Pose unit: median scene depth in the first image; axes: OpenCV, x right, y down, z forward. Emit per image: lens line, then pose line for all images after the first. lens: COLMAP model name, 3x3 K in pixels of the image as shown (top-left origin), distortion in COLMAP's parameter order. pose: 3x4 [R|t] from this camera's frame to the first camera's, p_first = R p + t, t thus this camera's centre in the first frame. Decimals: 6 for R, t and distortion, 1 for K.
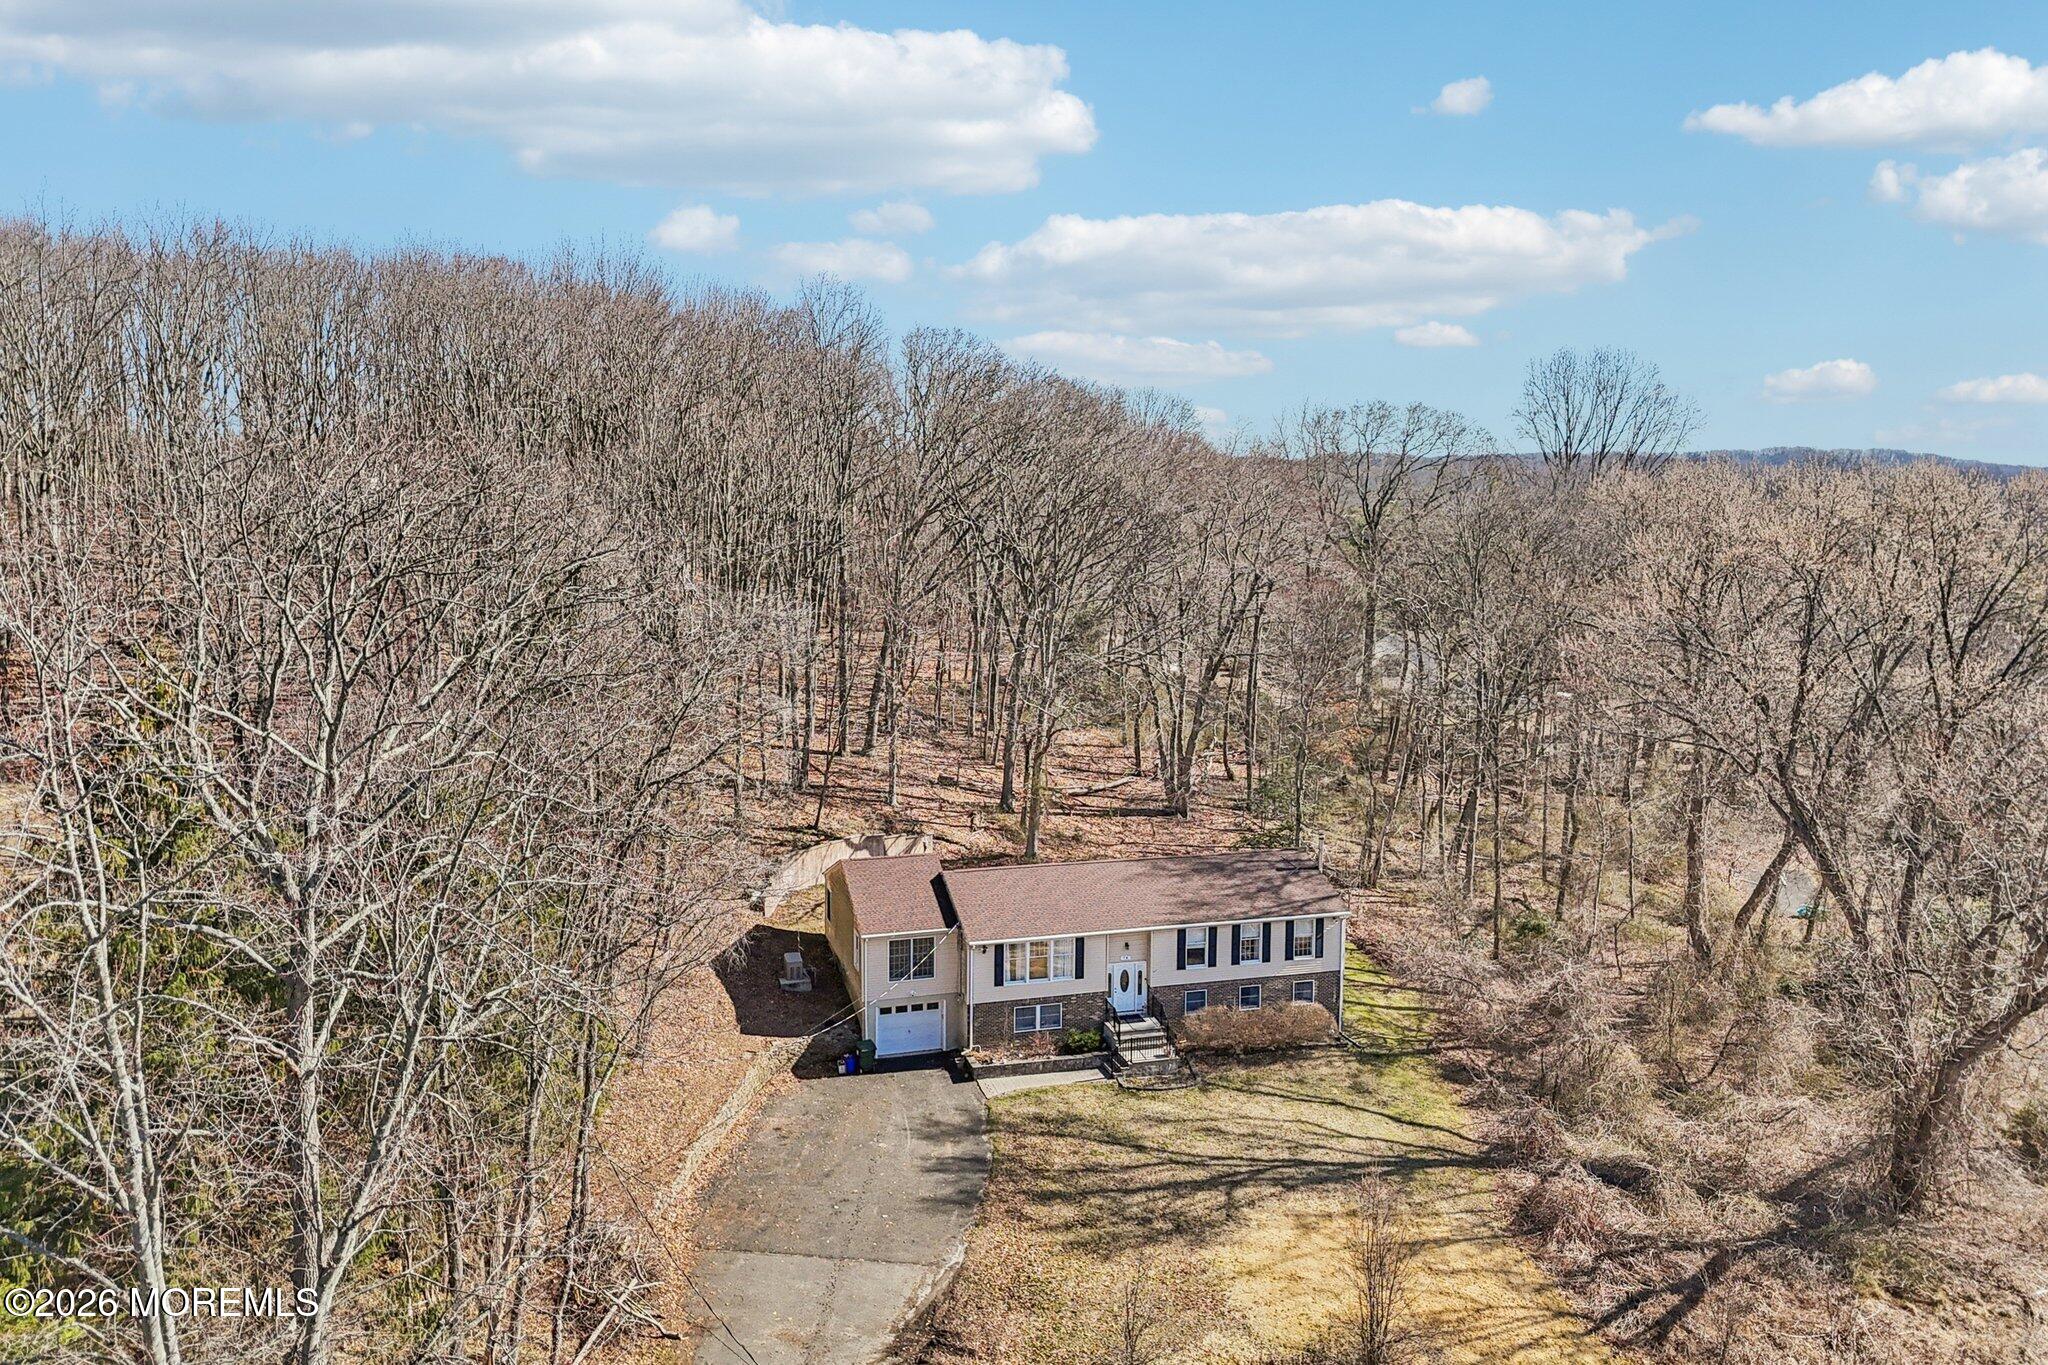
lens RADIAL K [[1503.7, 0, 1024.0], [0, 1503.7, 682.5], [0, 0, 1]] dist [0.077558, -0.076716]
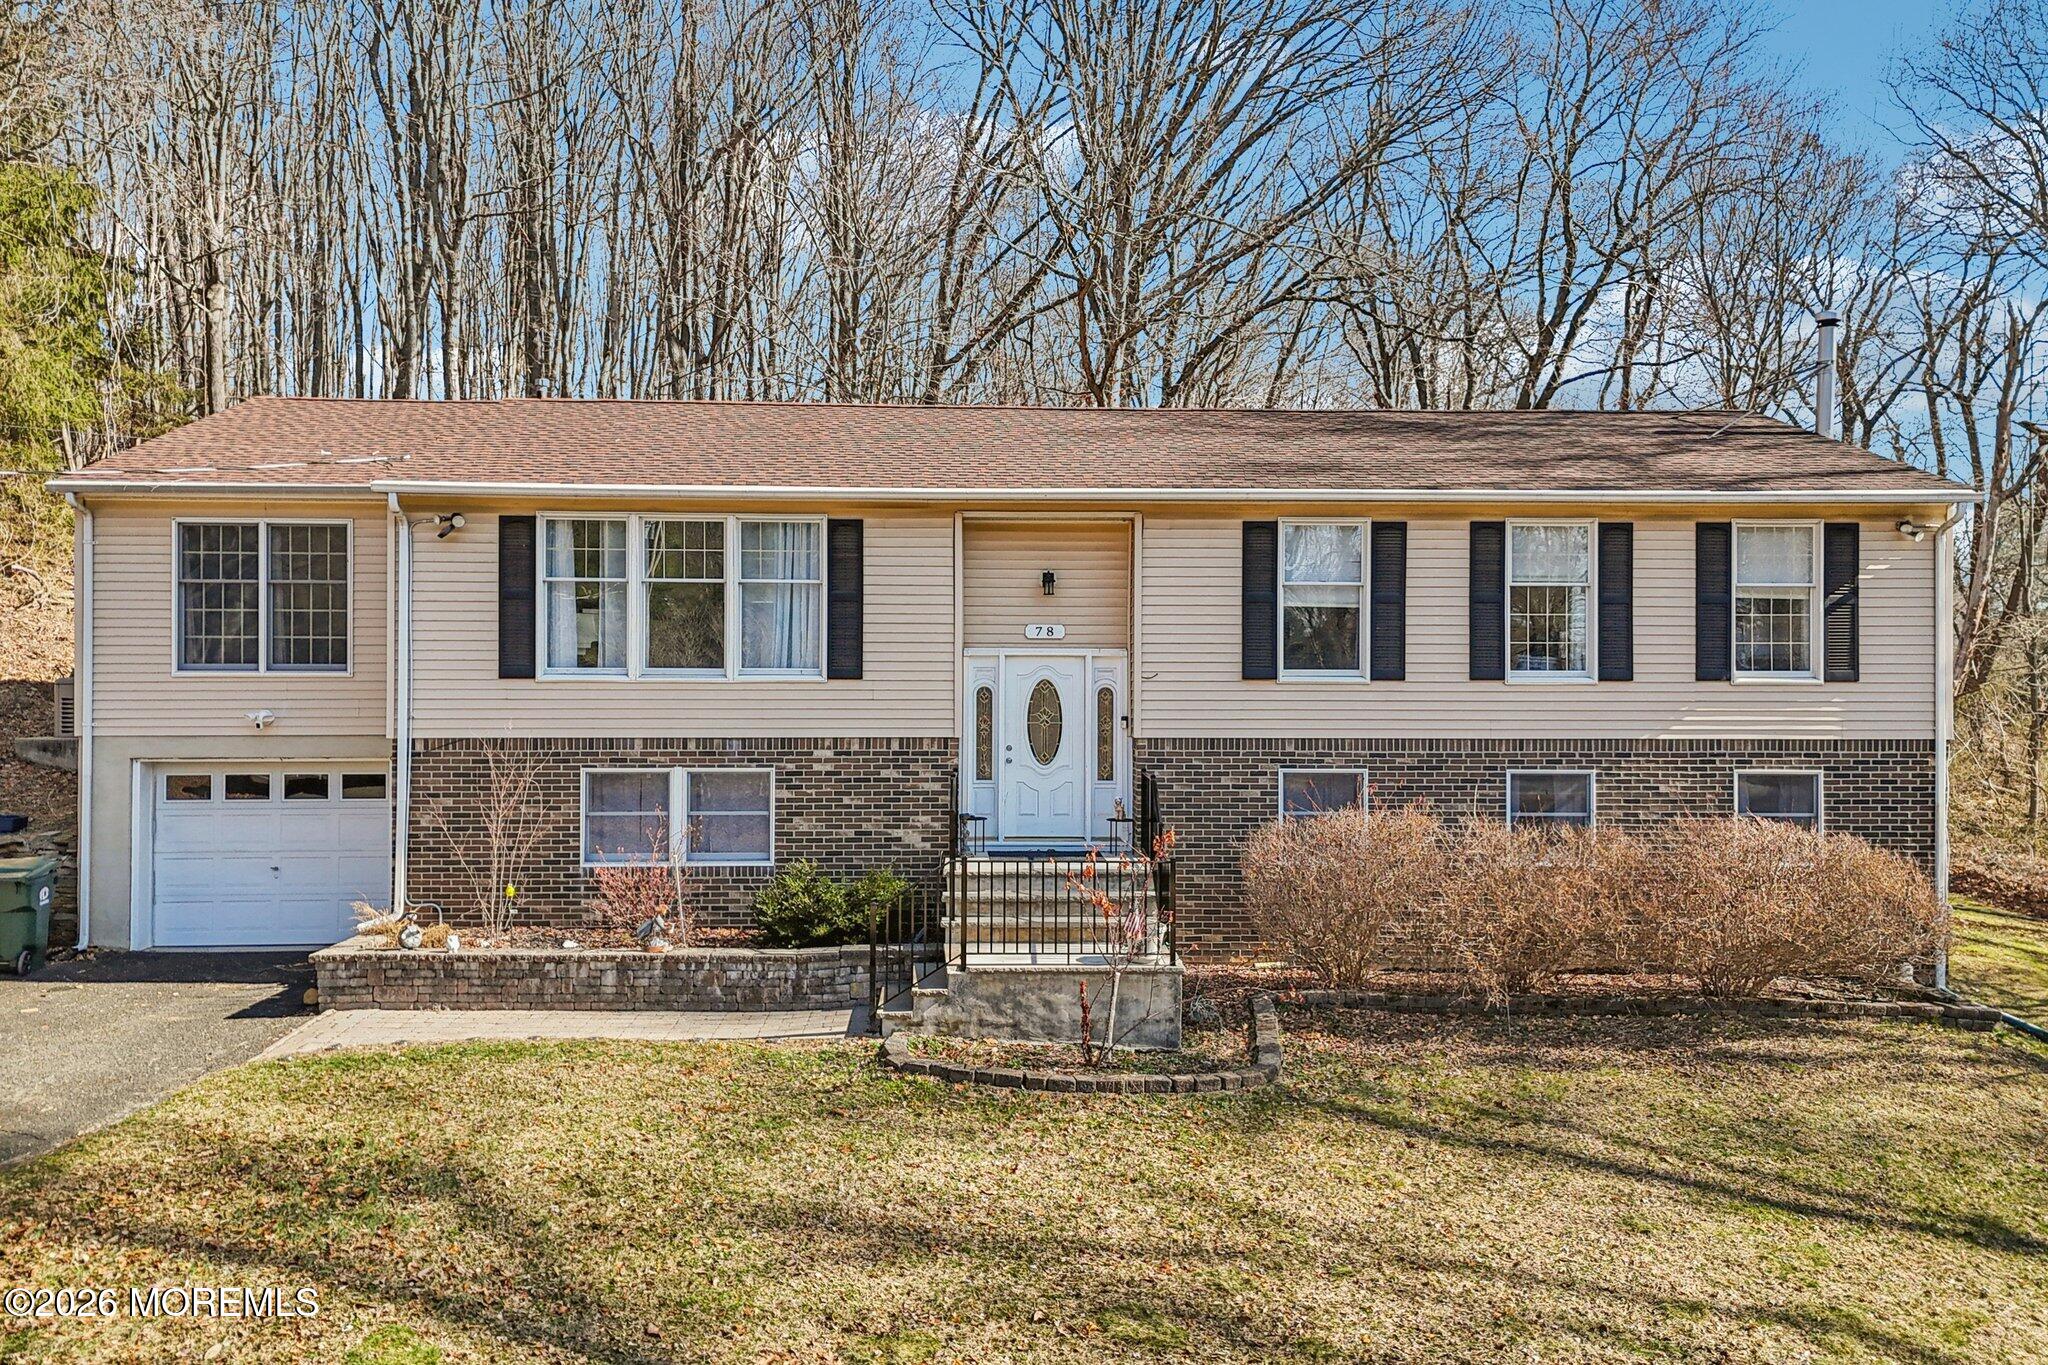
lens RADIAL K [[1503.7, 0, 1024.0], [0, 1503.7, 682.5], [0, 0, 1]] dist [0.077558, -0.076716]
pose [[0.970826, -0.003163, -0.239762, 0.132876], [-0.029450, 0.990770, -0.132319, 0.236730], [0.237968, 0.135520, 0.961772, 0.775264]]
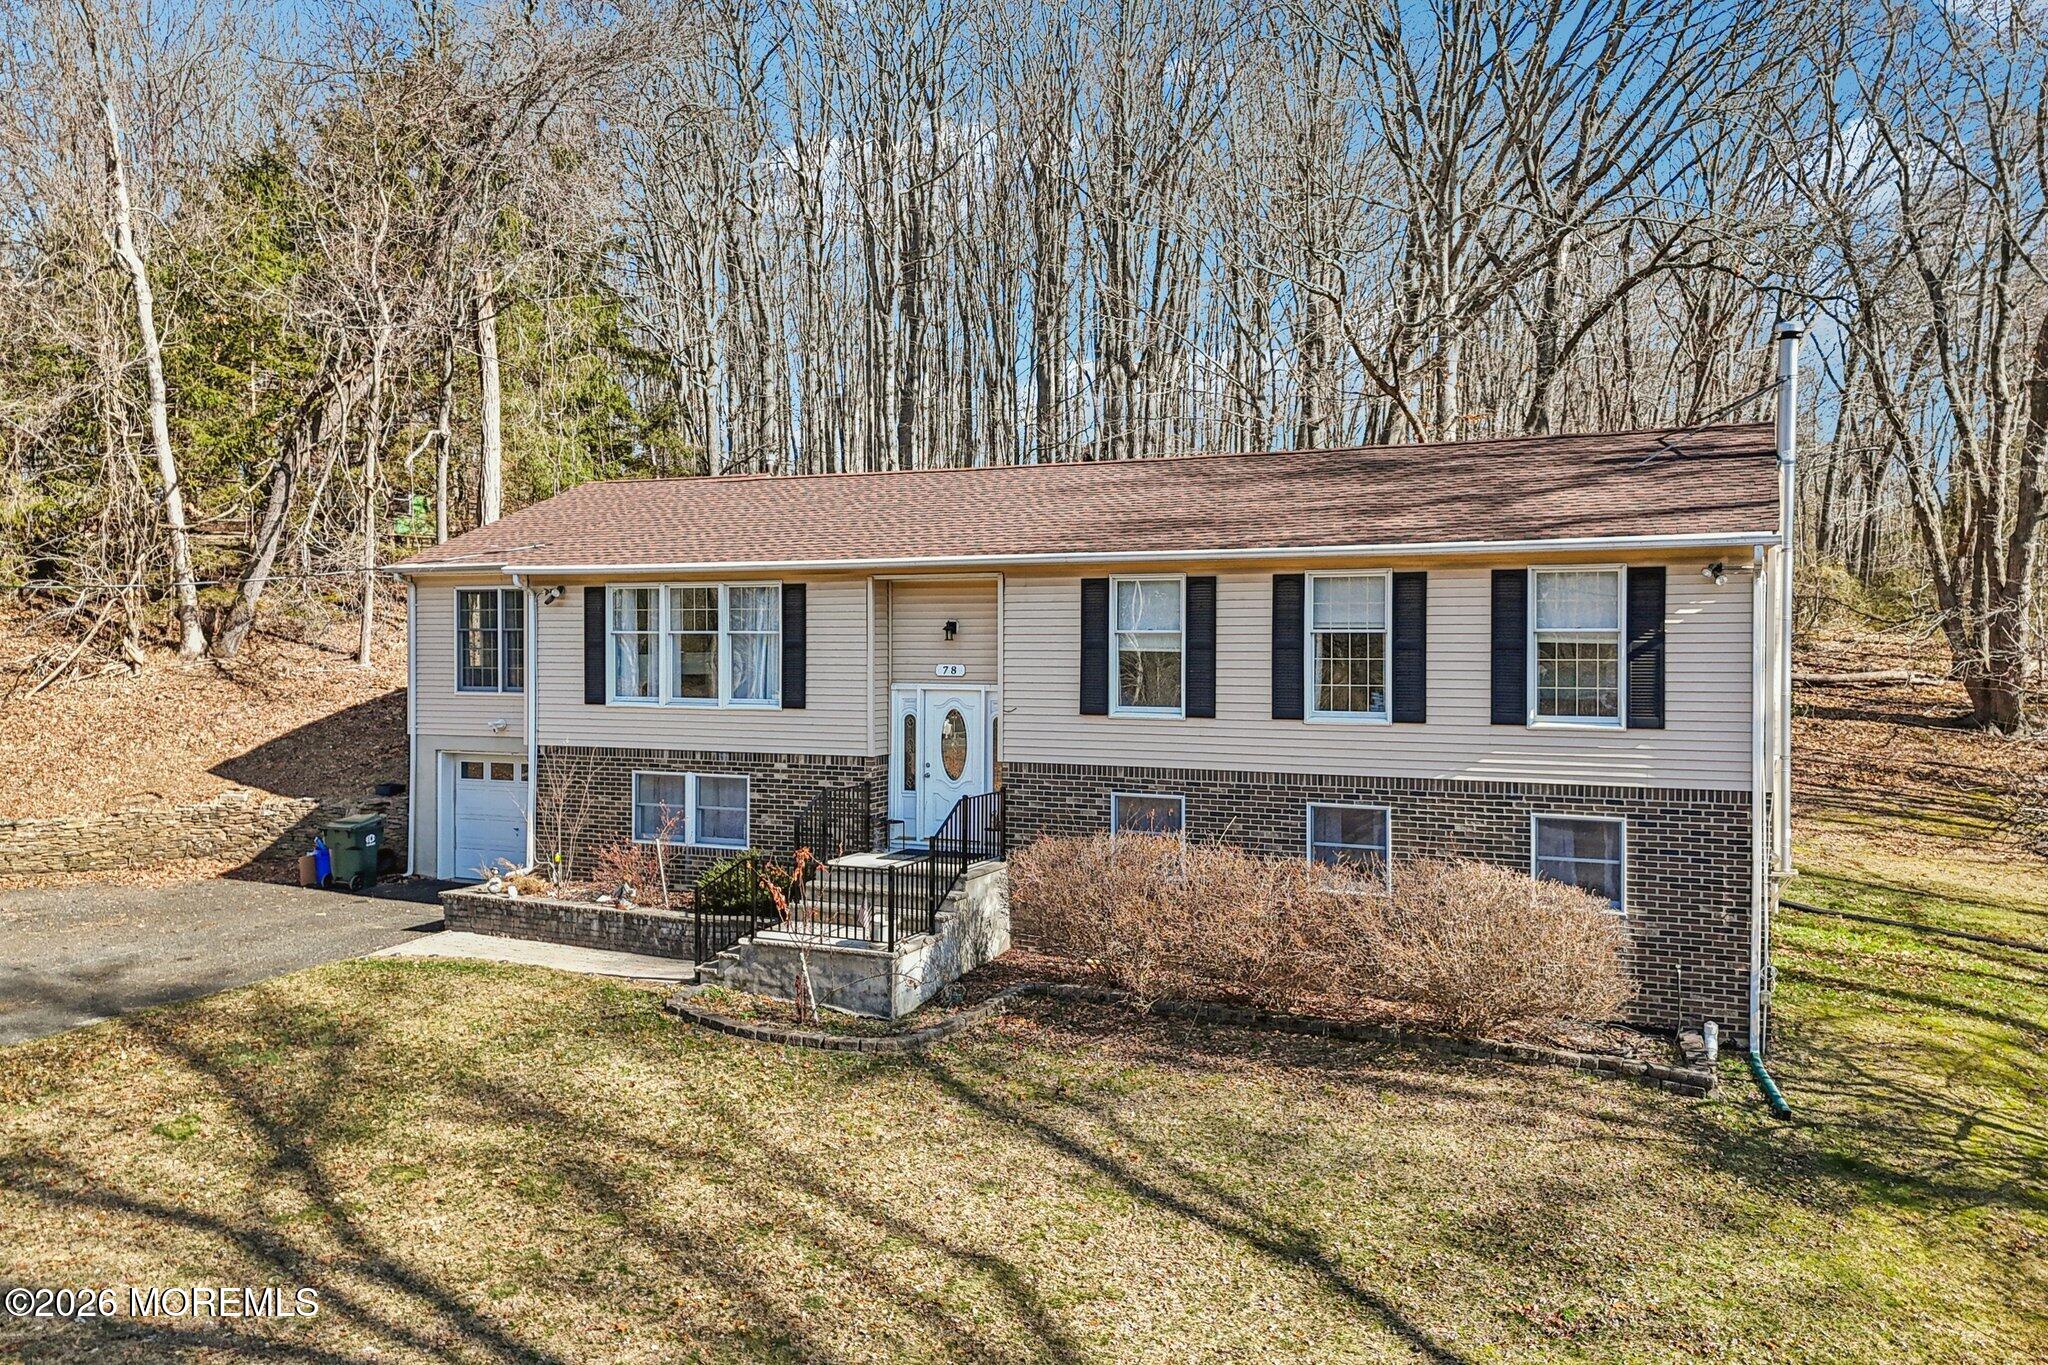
lens RADIAL K [[1511.6, 0, 1024.6], [0, 1511.6, 659.6], [0, 0, 1]] dist [0.075001, -0.073096]
pose [[0.752250, 0.003862, -0.658866, 0.305464], [-0.084130, 0.992360, -0.090237, 0.217281], [0.653484, 0.123312, 0.746828, 0.799976]]
